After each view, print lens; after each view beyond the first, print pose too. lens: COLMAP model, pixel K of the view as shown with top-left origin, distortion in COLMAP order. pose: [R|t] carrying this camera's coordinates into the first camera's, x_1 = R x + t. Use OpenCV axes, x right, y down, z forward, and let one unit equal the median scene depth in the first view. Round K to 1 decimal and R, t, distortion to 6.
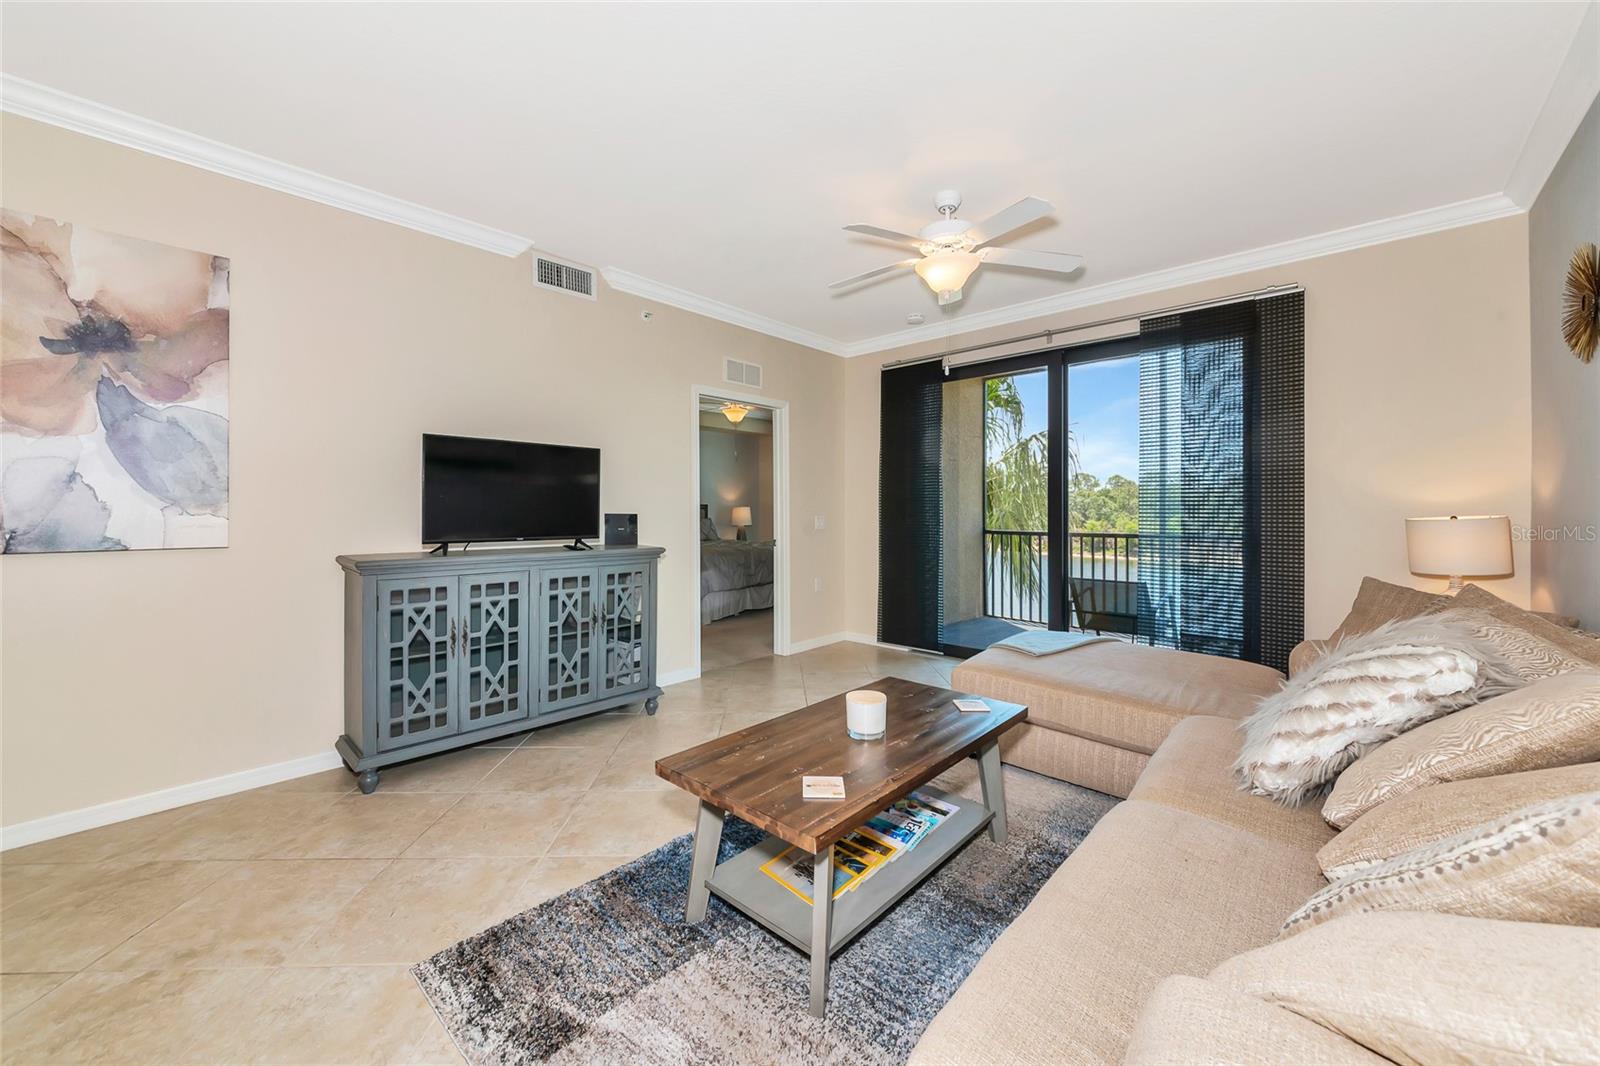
lens RADIAL K [[596.2, 0, 788.6], [0, 596.2, 521.2], [0, 0, 1]] dist [0.000719, -0.000102]
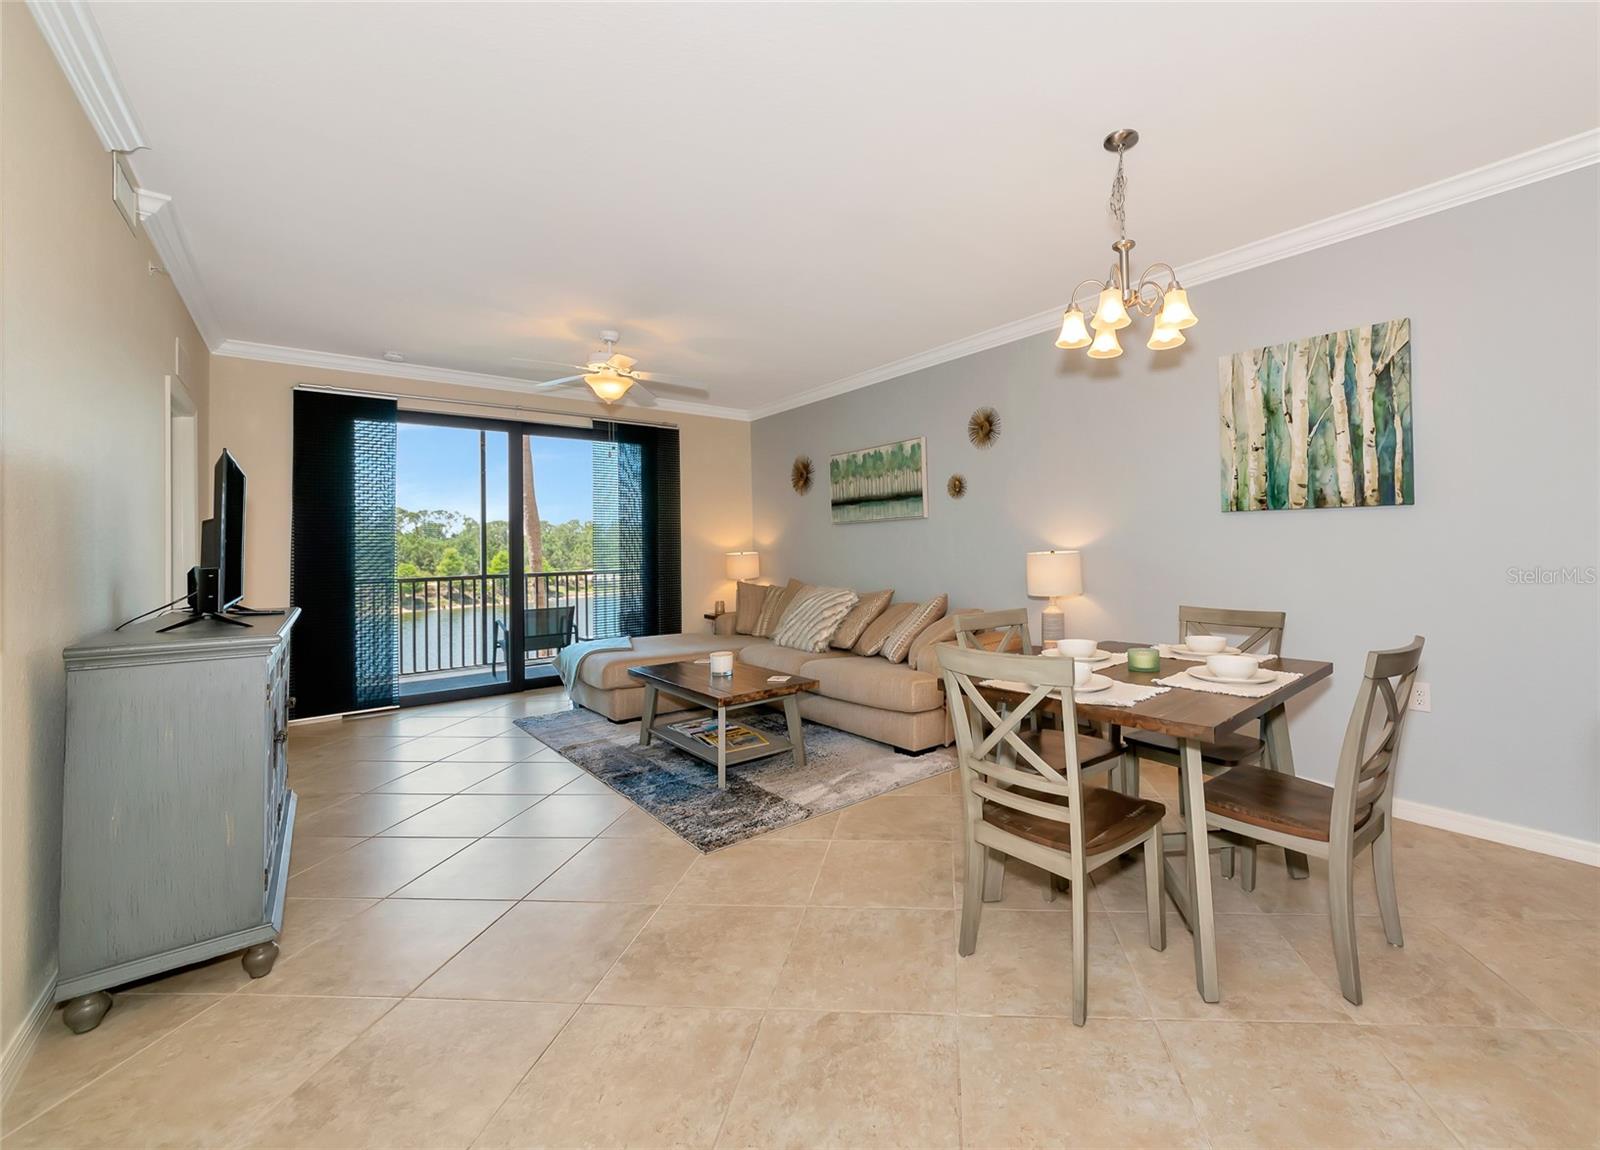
lens RADIAL K [[682.5, 0, 904.3], [0, 682.5, 527.0], [0, 0, 1]] dist [0.004983, -0.002402]
pose [[0.091490, 0.028436, 0.995400, -0.902015], [0.034792, 0.998891, -0.031733, -0.003465], [-0.995198, 0.037536, 0.090399, 0.119205]]
